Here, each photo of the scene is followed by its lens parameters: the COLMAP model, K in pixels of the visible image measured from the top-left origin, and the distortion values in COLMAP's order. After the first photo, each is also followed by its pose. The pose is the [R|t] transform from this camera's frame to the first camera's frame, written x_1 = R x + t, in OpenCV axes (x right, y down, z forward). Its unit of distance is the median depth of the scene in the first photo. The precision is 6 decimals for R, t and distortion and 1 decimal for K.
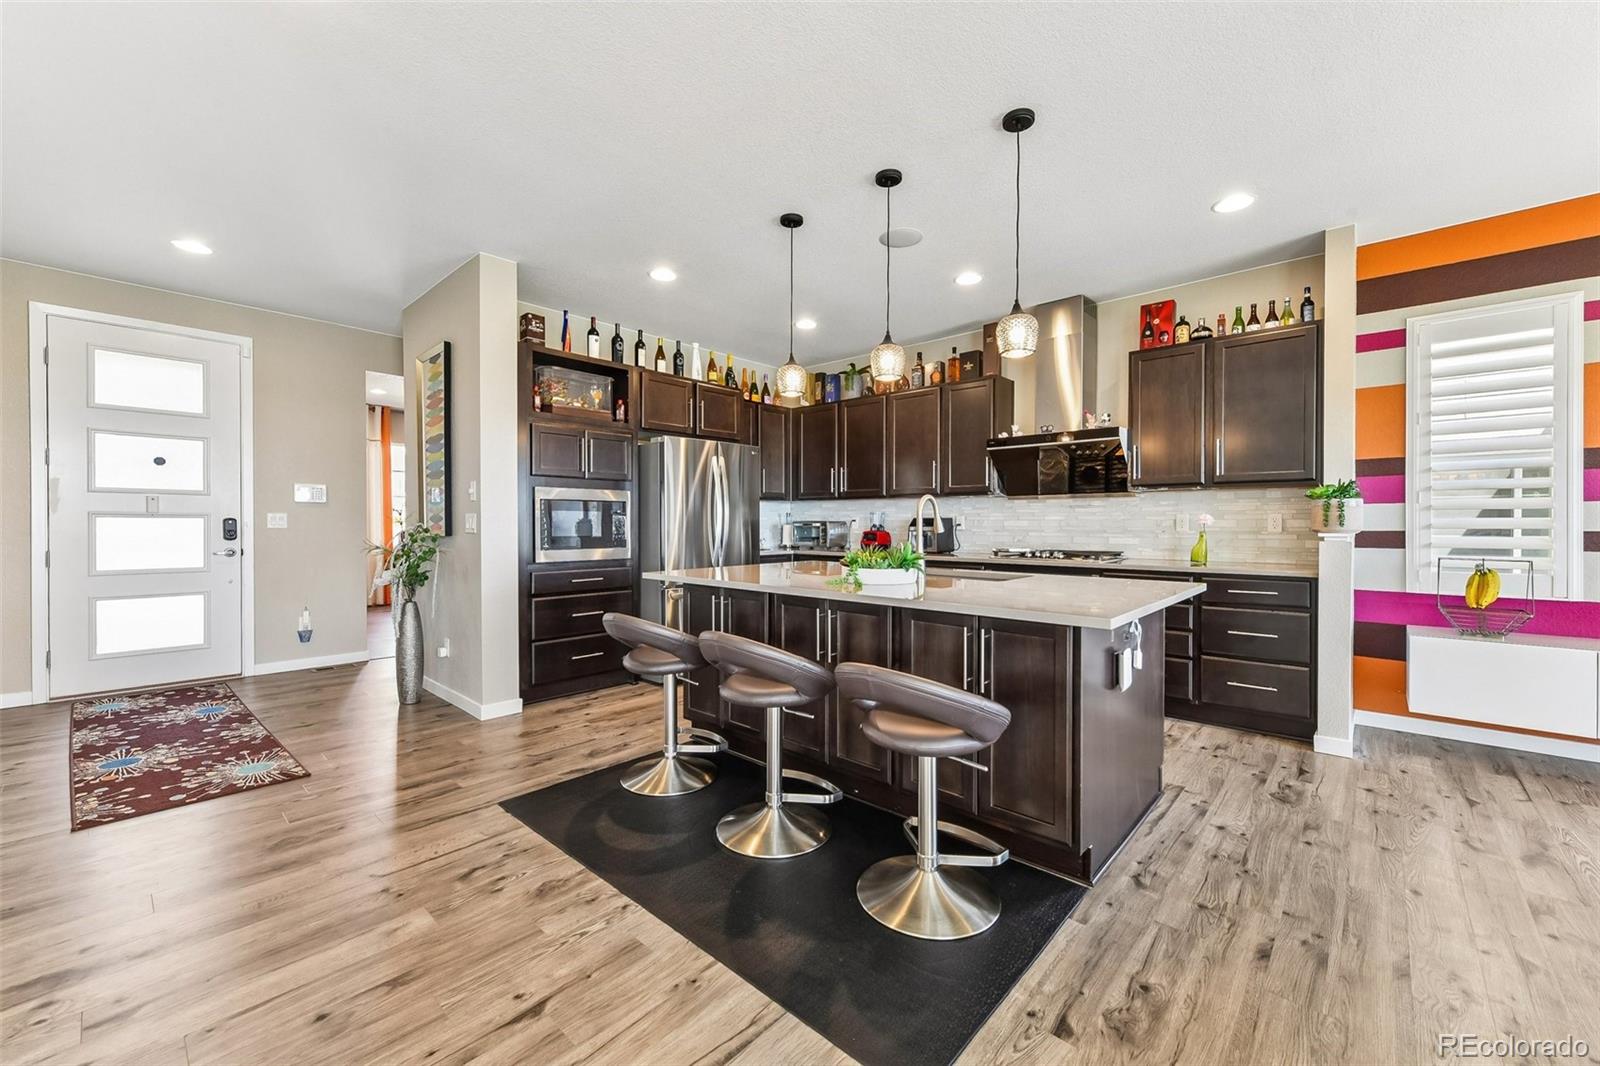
lens RADIAL K [[635.6, 0, 804.8], [0, 635.6, 529.2], [0, 0, 1]] dist [0.008616, -0.001598]
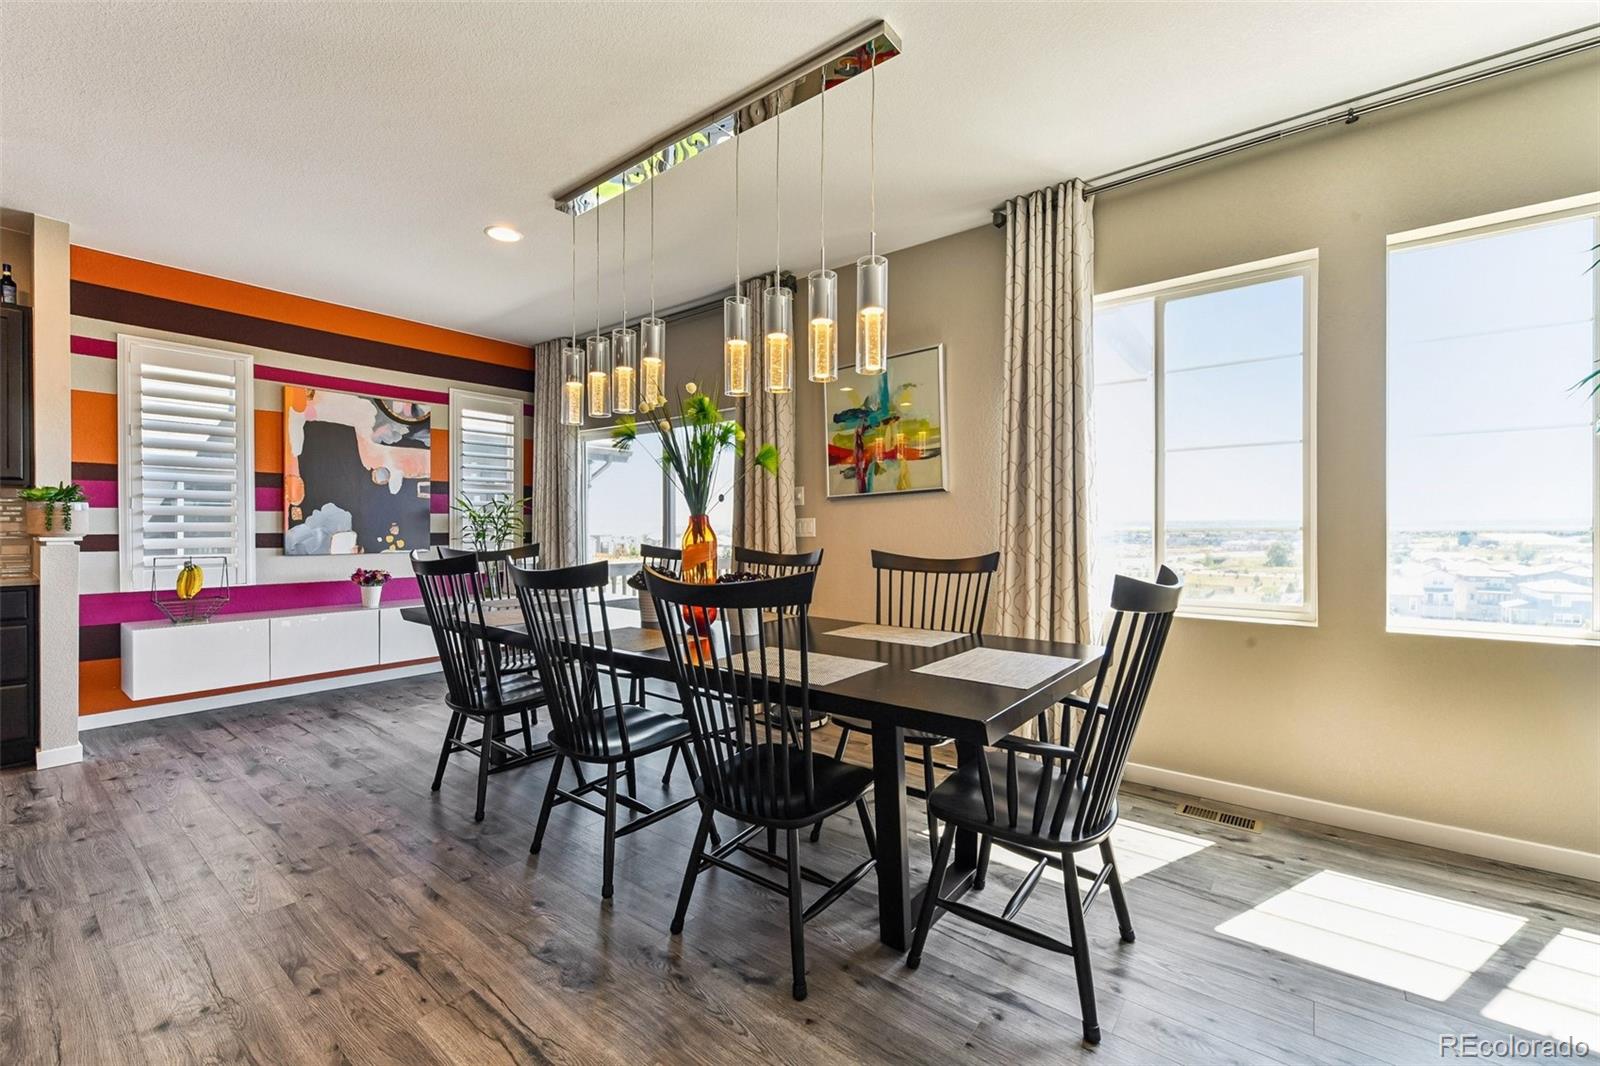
lens RADIAL K [[644.2, 0, 841.5], [0, 644.2, 534.5], [0, 0, 1]] dist [-0.031214, 0.001911]
pose [[-0.117058, -0.009839, 0.993076, -0.206169], [0.005321, 0.999930, 0.010534, -0.001242], [-0.993111, 0.006518, -0.116998, -0.062466]]
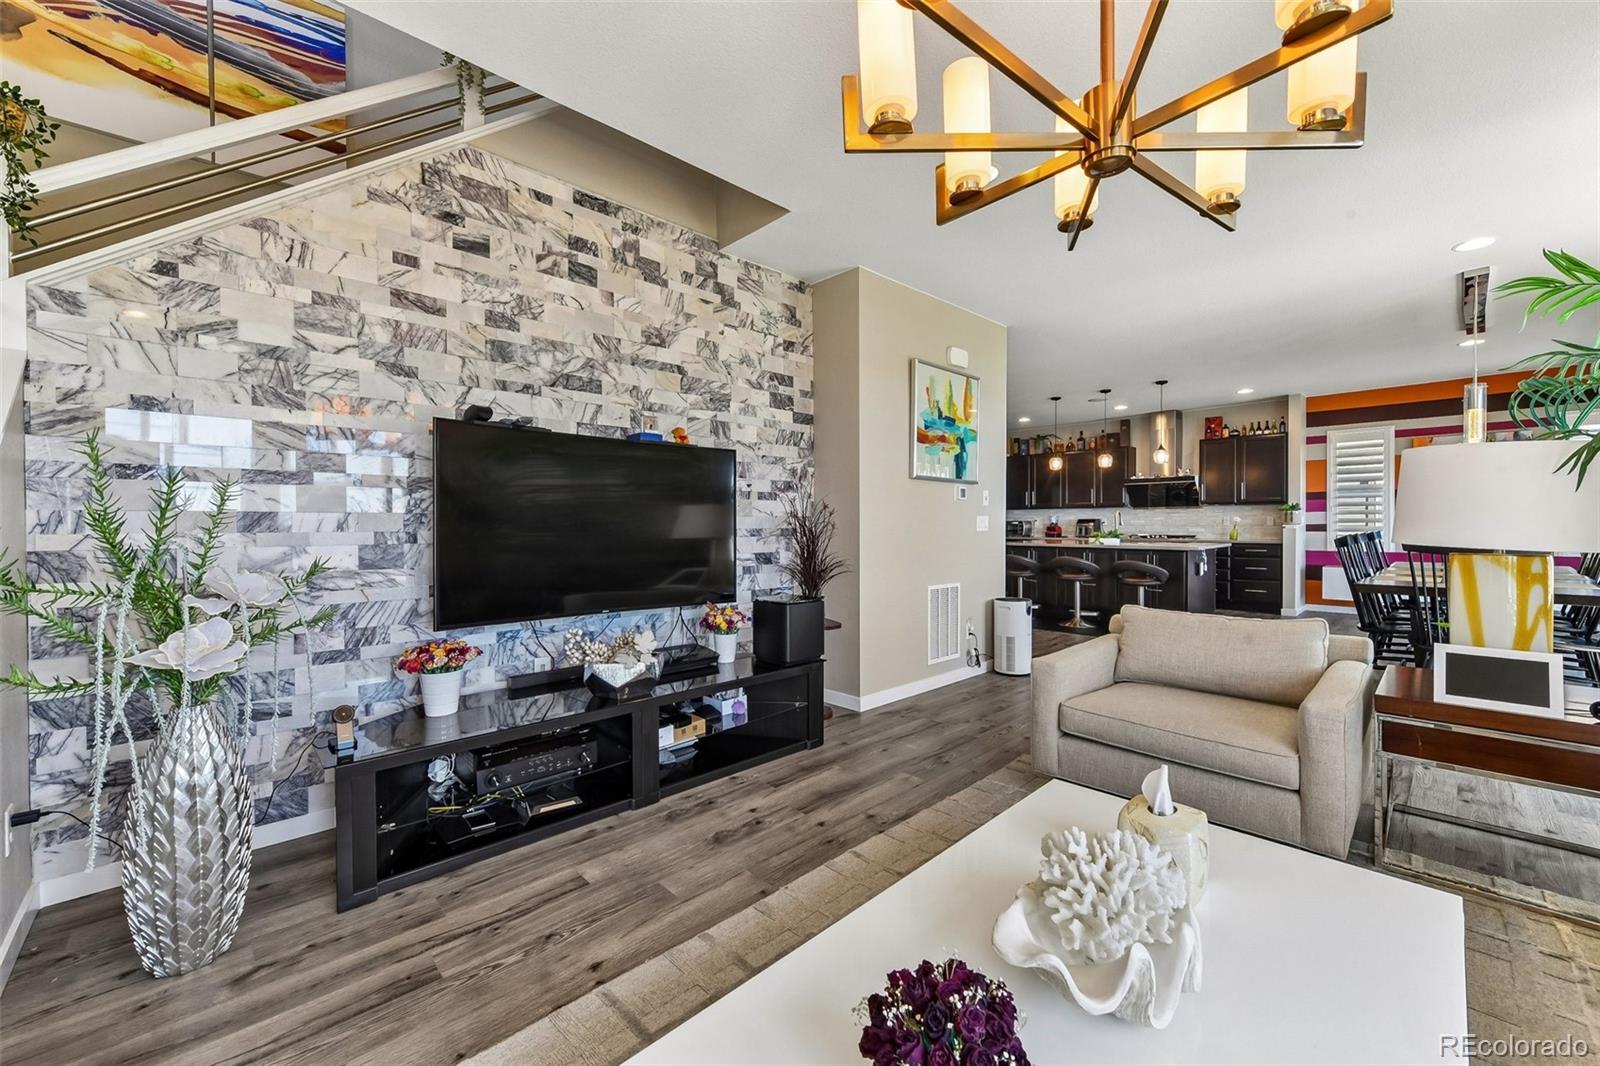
lens RADIAL K [[635.6, 0, 804.5], [0, 635.6, 533.4], [0, 0, 1]] dist [0.008616, -0.001598]
pose [[0.997526, -0.003417, -0.070221, -0.725265], [0.003766, 0.999981, 0.004850, 0.017498], [0.070203, -0.005102, 0.997520, -1.341875]]
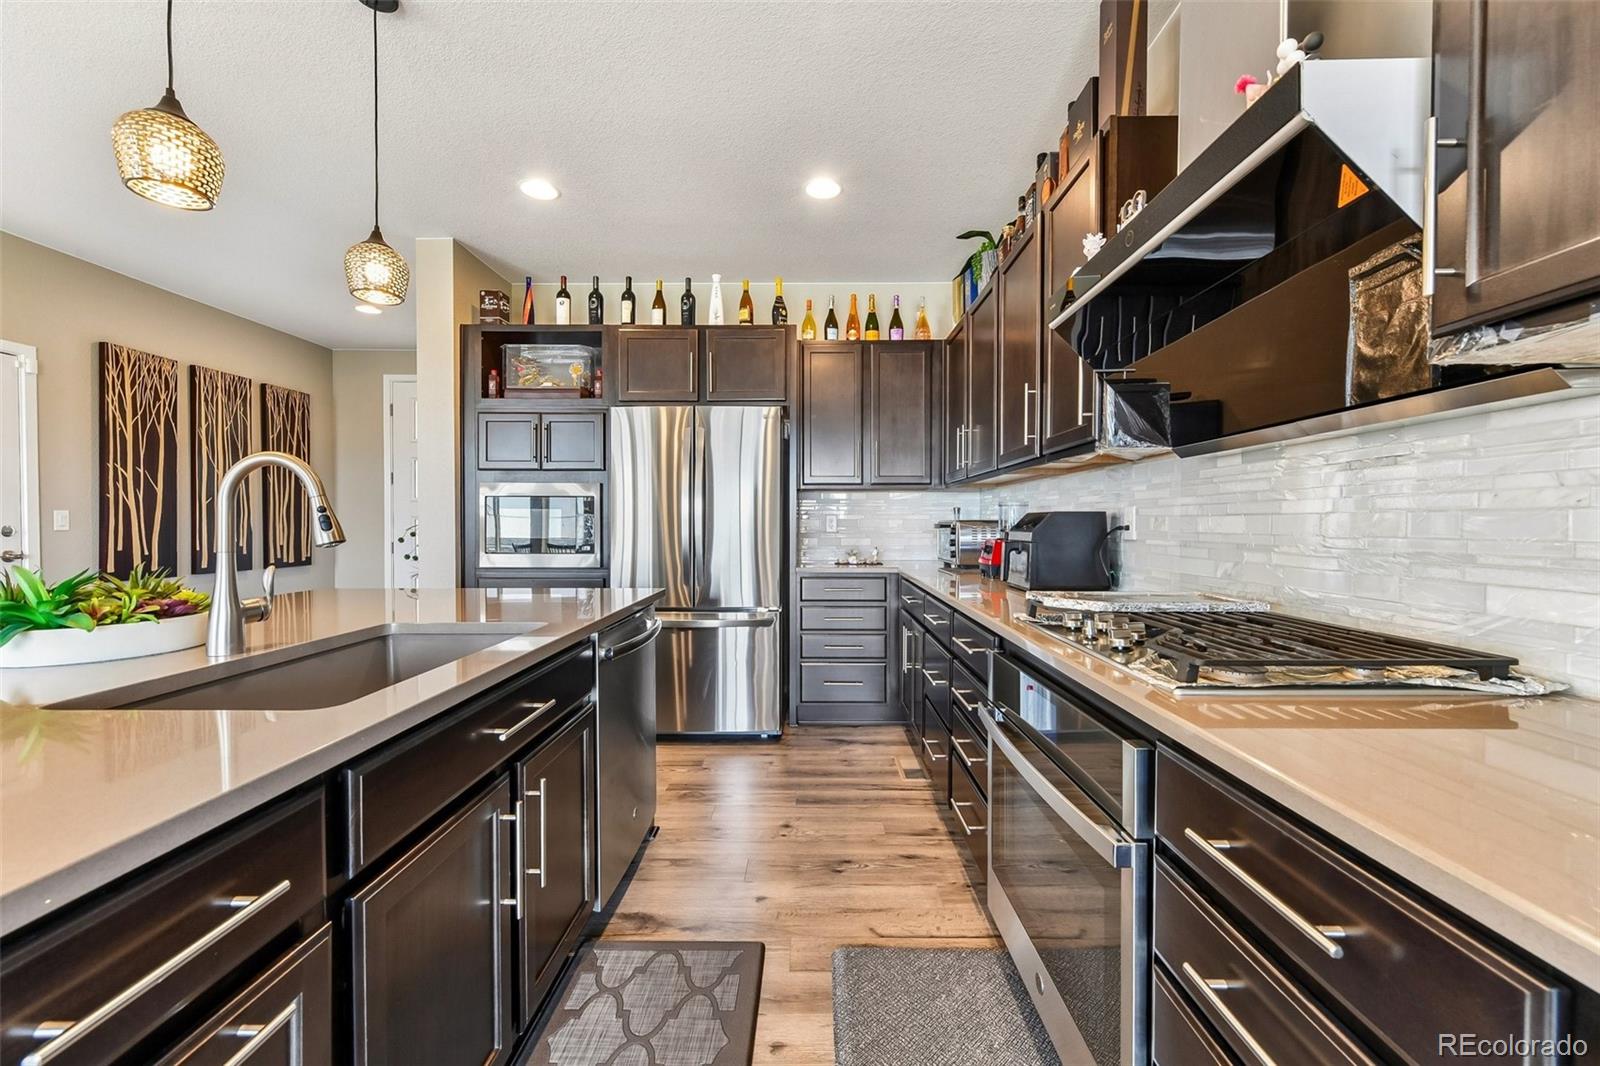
lens RADIAL K [[635.6, 0, 800.6], [0, 635.6, 535.7], [0, 0, 1]] dist [0.008616, -0.001598]
pose [[0.656948, 0.015404, -0.753779, 0.599614], [-0.011278, 0.999880, 0.010604, -0.006200], [0.753852, 0.001535, 0.657043, 0.811059]]
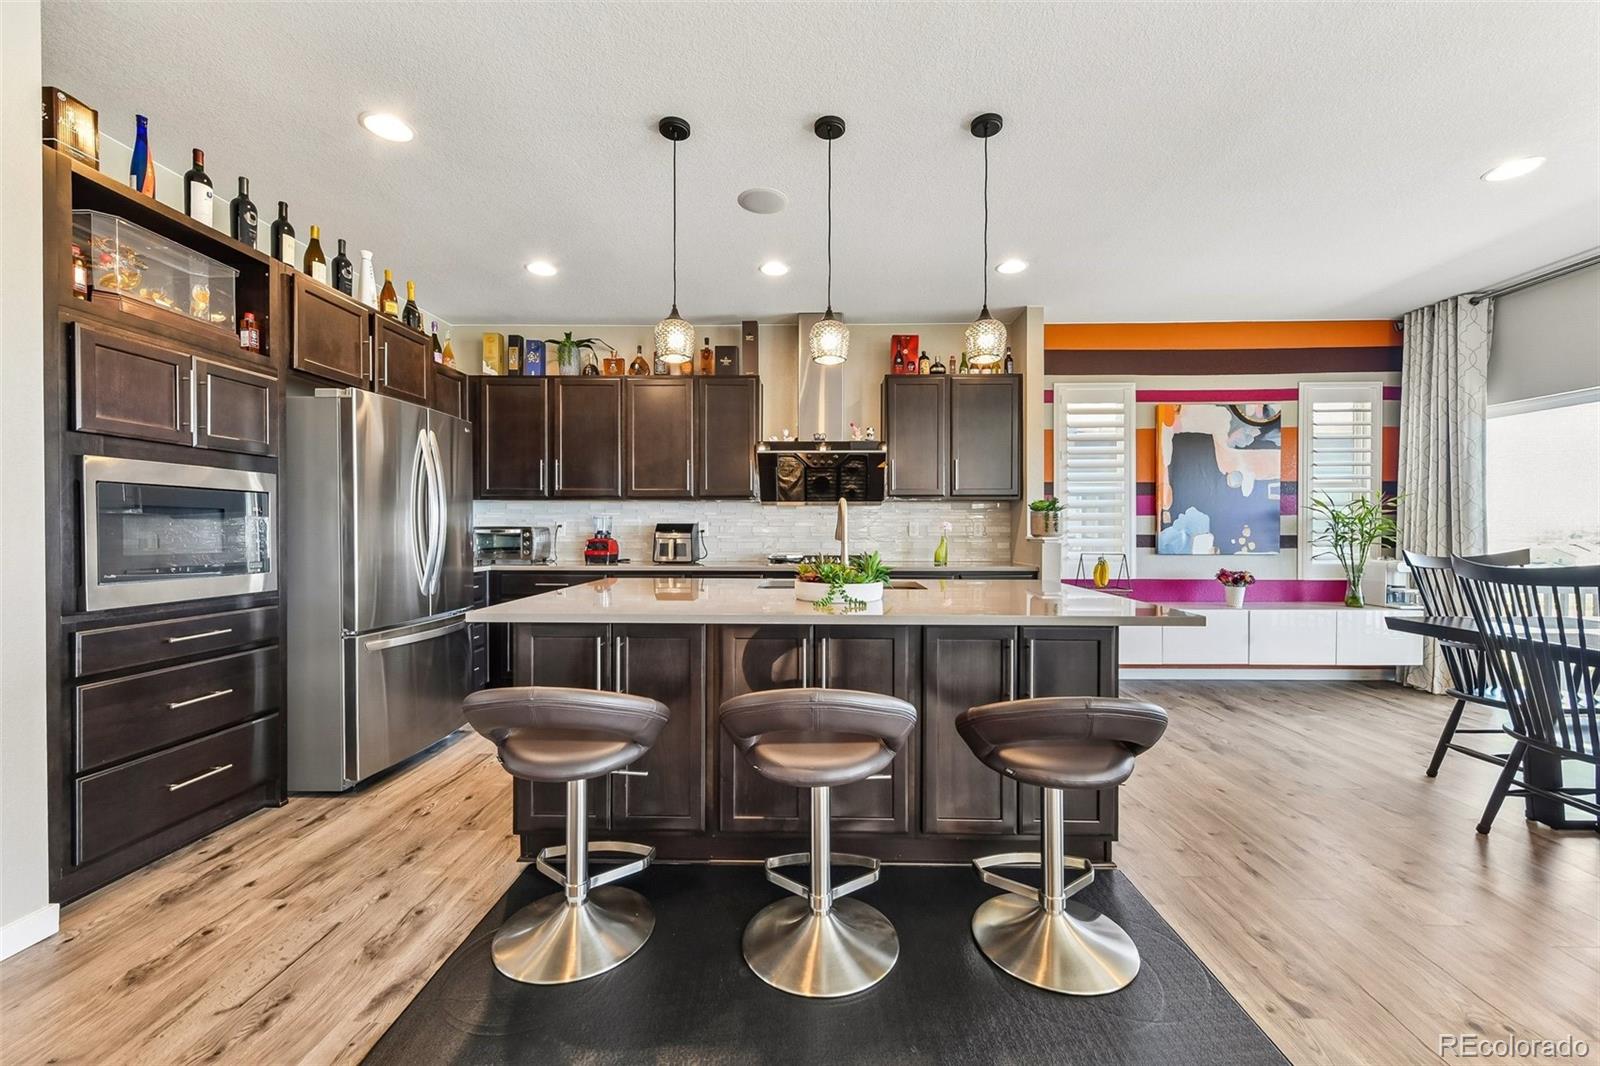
lens RADIAL K [[635.6, 0, 809.9], [0, 635.6, 534.0], [0, 0, 1]] dist [0.008616, -0.001598]
pose [[0.750791, -0.004655, 0.660524, -0.359427], [0.005724, 0.999983, 0.000541, -0.003475], [-0.660515, 0.003374, 0.750805, 0.294148]]
